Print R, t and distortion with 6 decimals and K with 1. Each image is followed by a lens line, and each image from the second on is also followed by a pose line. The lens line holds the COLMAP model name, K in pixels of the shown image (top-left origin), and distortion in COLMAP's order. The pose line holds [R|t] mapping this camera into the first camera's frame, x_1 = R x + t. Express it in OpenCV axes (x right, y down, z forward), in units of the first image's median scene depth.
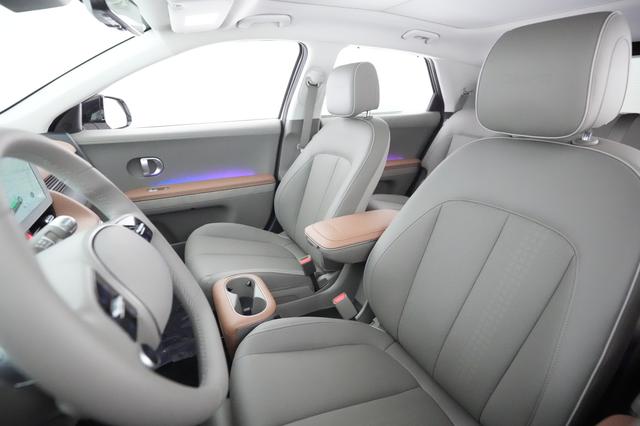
lens RADIAL K [[308.9, 0, 320.0], [0, 308.9, 213.0], [0, 0, 1]] dist [-0.003076, -0.000163]
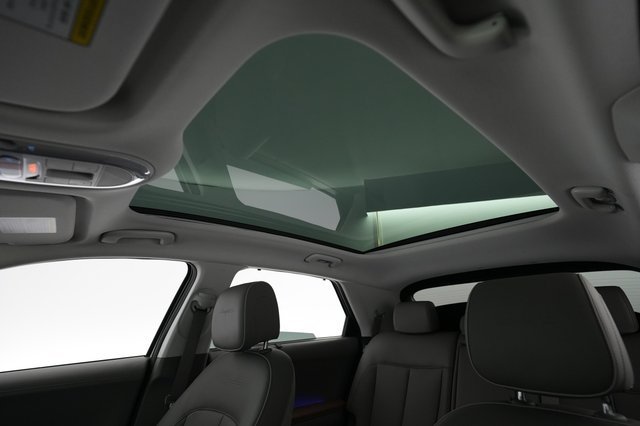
lens RADIAL K [[308.9, 0, 320.0], [0, 308.9, 213.0], [0, 0, 1]] dist [-0.003076, -0.000163]
pose [[0.970885, 0.053066, 0.233595, 0.077573], [0.110601, 0.765688, -0.633632, -0.064887], [-0.212485, 0.641019, 0.737526, 0.179450]]
